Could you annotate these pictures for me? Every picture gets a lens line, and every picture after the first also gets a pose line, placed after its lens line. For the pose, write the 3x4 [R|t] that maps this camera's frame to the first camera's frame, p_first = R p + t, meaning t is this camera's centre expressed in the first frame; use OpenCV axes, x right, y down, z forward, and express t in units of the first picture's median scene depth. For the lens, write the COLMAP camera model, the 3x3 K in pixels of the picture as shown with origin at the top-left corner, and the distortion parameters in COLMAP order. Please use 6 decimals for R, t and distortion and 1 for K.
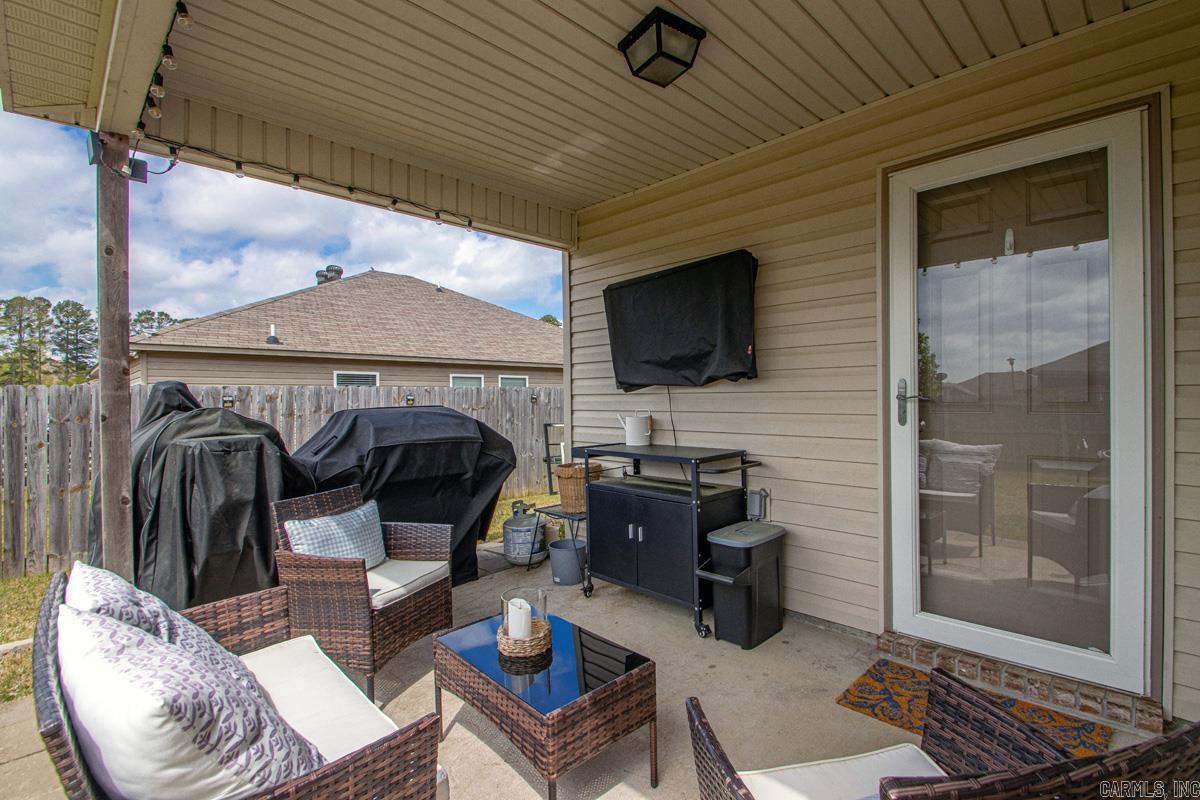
lens RADIAL K [[560.7, 0, 600.0], [0, 560.7, 400.0], [0, 0, 1]] dist [-0.000634, -0.001034]
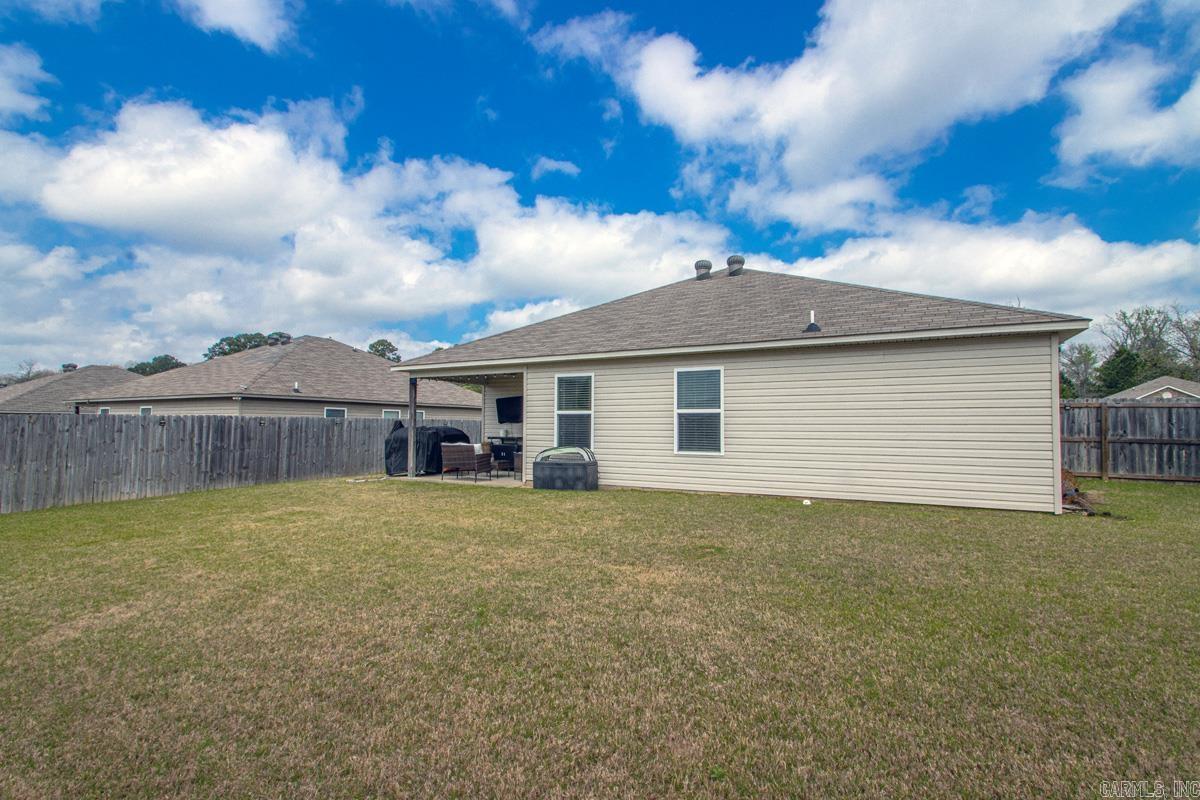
lens RADIAL K [[557.5, 0, 603.1], [0, 557.5, 445.2], [0, 0, 1]] dist [0.000891, -0.000171]
pose [[0.957566, 0.008255, 0.288096, -0.452561], [-0.016732, 0.999496, 0.026974, 0.020327], [-0.287728, -0.030650, 0.957221, -3.475069]]
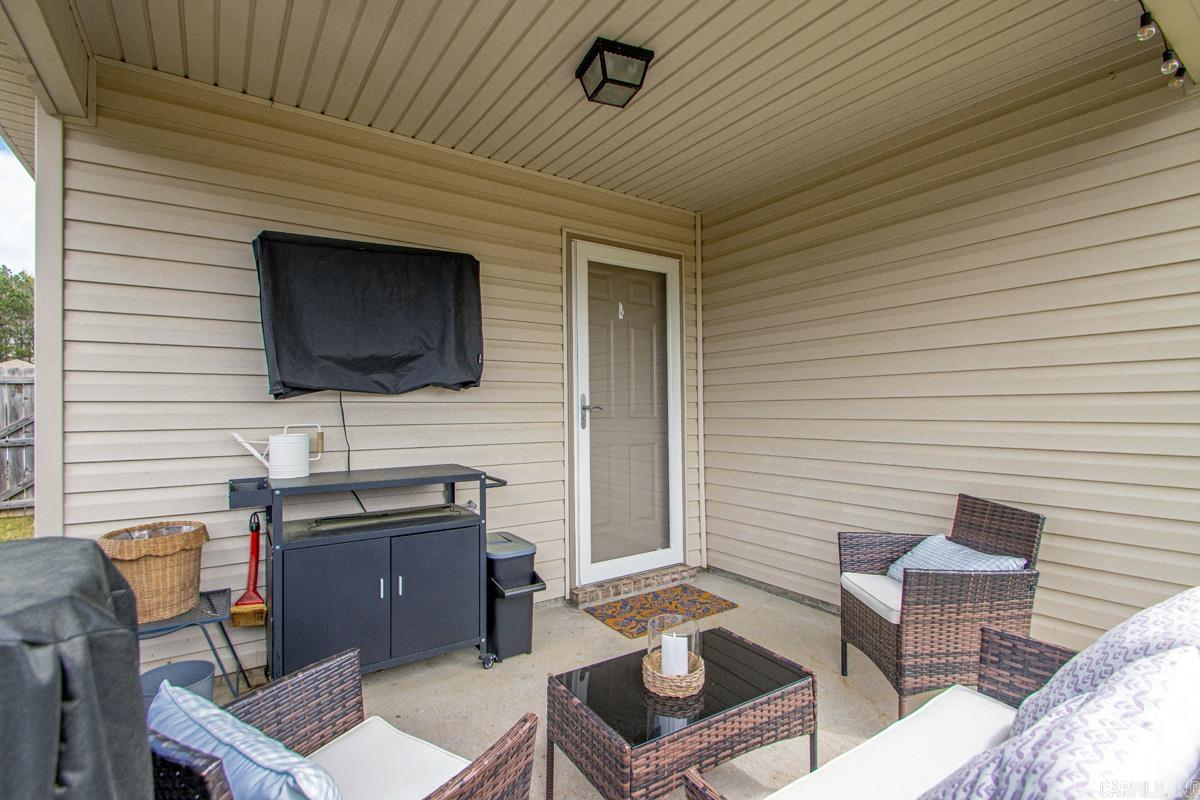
lens RADIAL K [[560.7, 0, 600.0], [0, 560.7, 400.0], [0, 0, 1]] dist [-0.000634, -0.001034]
pose [[0.170938, 0.029917, 0.984827, -0.591788], [0.014980, 0.999344, -0.032958, 0.016784], [-0.985168, 0.020387, 0.170378, 0.556883]]
